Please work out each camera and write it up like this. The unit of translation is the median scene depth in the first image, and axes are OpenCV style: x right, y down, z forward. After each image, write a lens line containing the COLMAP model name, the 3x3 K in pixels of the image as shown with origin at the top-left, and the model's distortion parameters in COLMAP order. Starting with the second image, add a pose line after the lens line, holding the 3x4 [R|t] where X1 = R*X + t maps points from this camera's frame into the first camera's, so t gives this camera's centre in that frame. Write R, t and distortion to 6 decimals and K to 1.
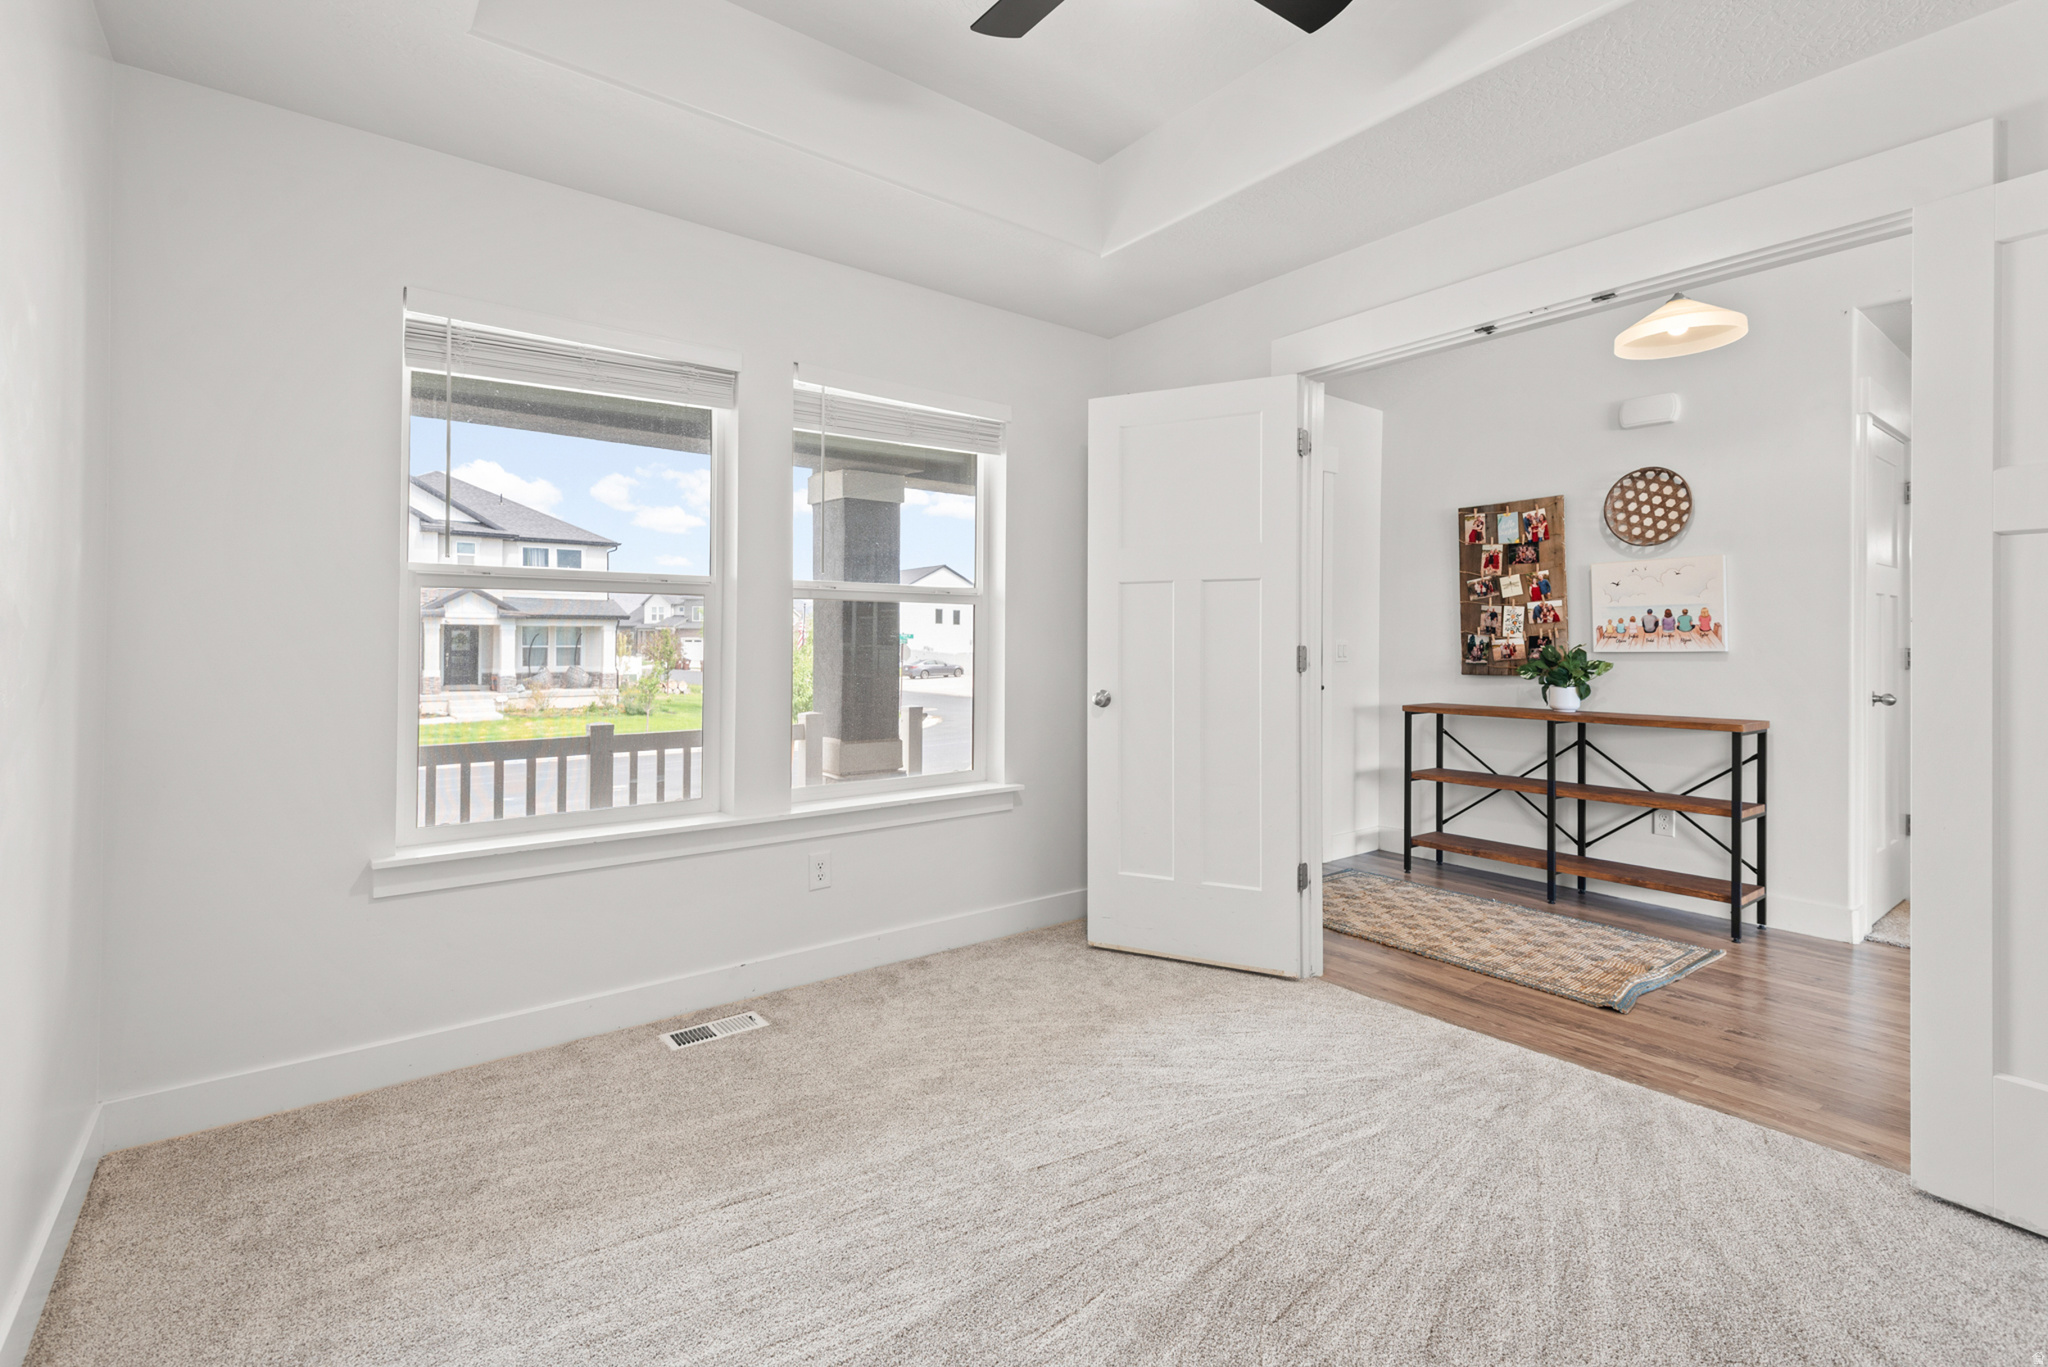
lens RADIAL K [[931.6, 0, 992.0], [0, 931.6, 637.3], [0, 0, 1]] dist [0.001330, -0.008524]
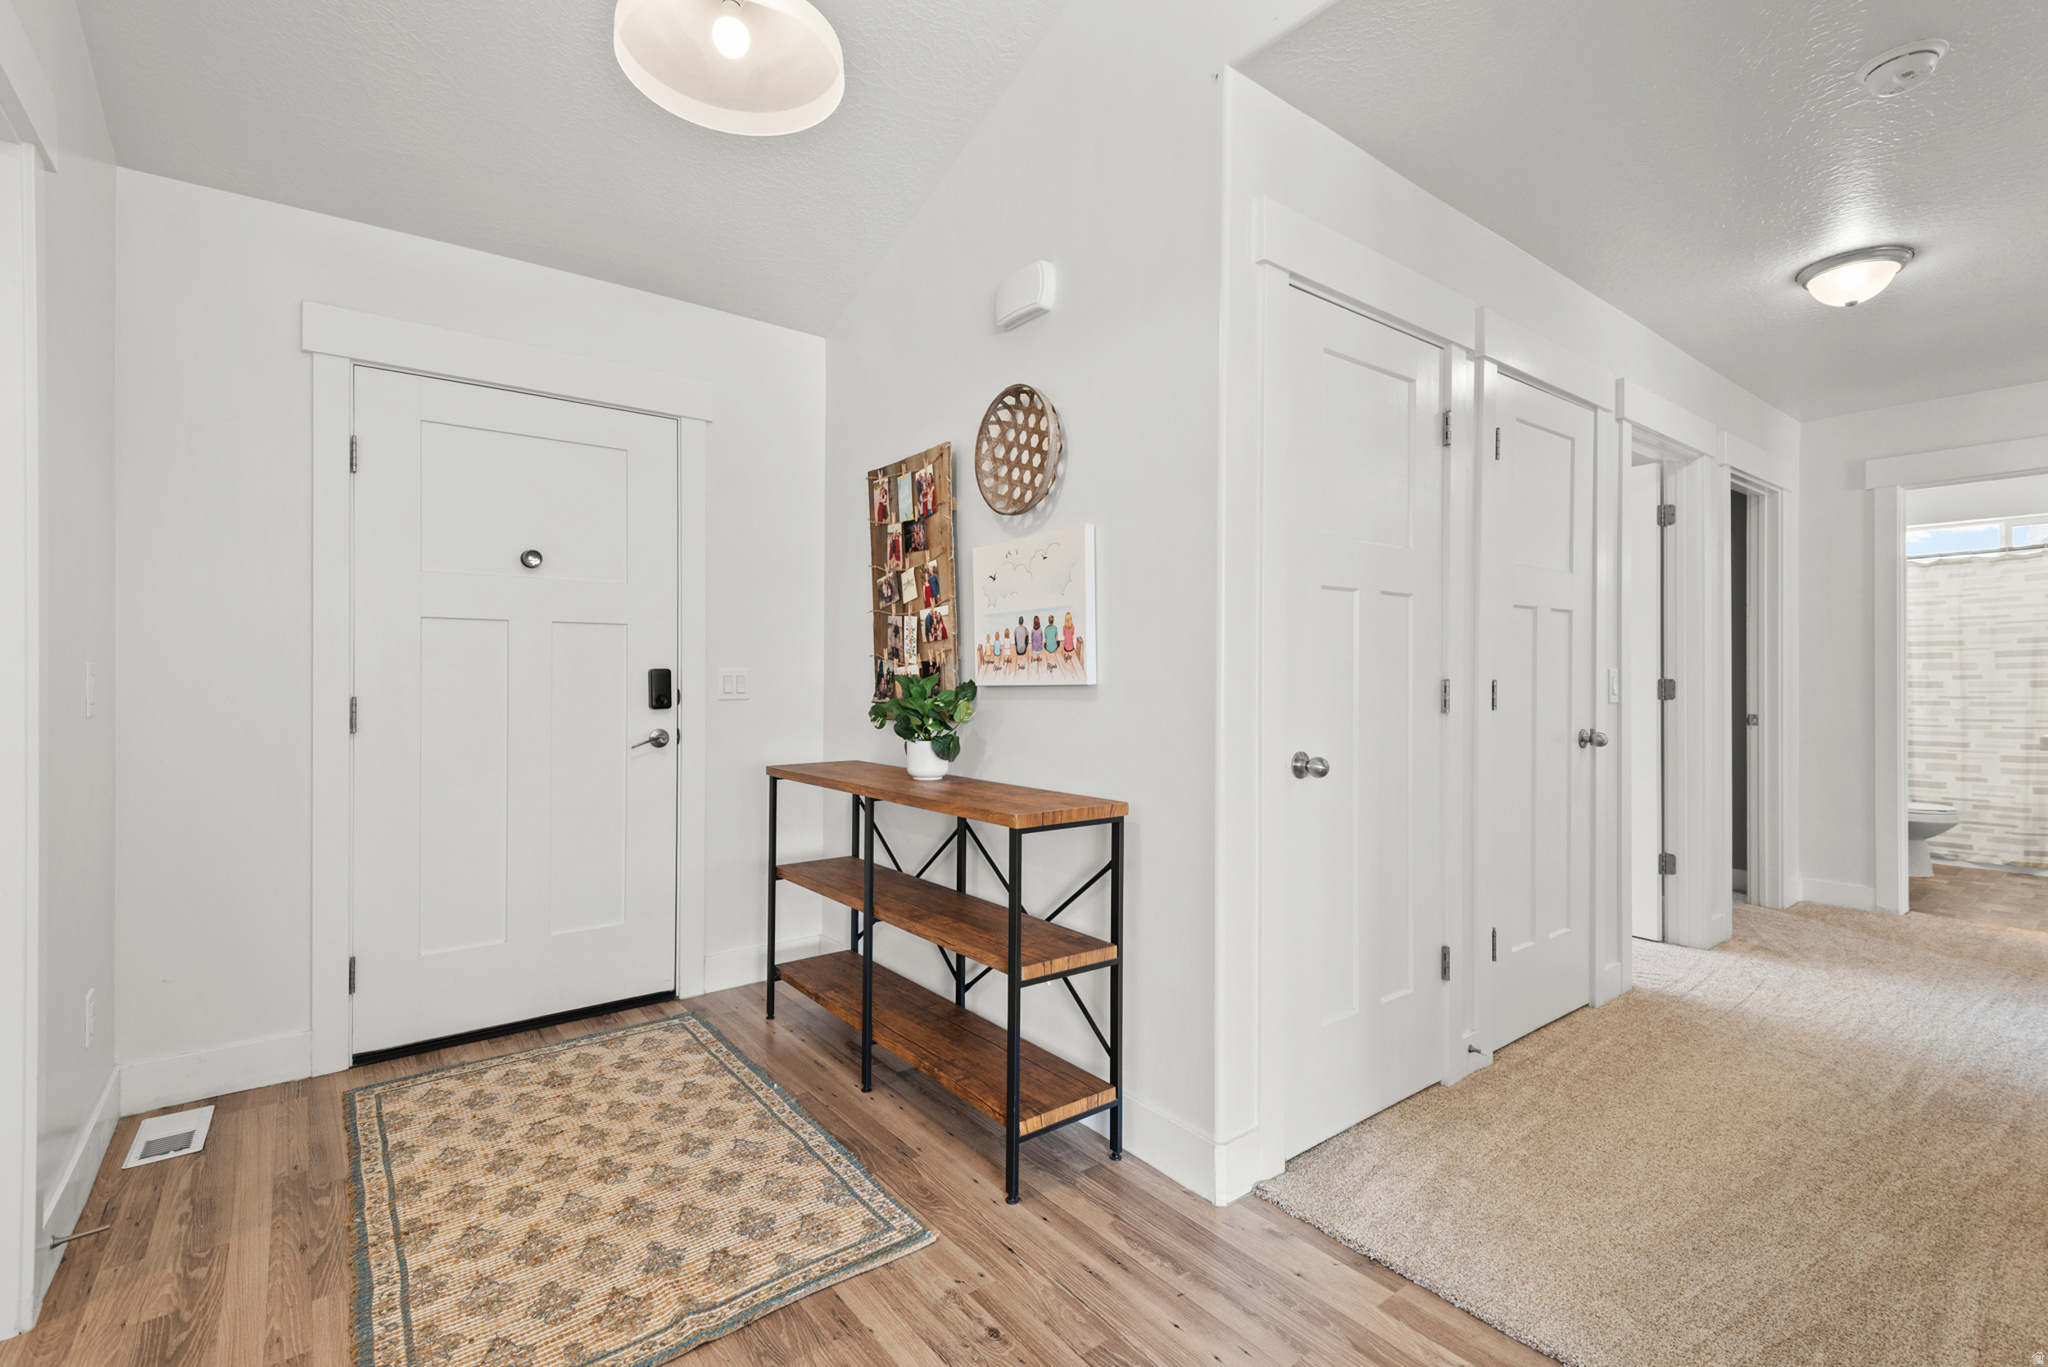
lens RADIAL K [[924.4, 0, 1024.0], [0, 924.4, 683.5], [0, 0, 1]] dist [0.029346, -0.009285]
pose [[0.999736, -0.002964, 0.022803, 0.641664], [0.002612, 0.999877, 0.015437, 0.004593], [-0.022846, -0.015373, 0.999621, 0.351231]]
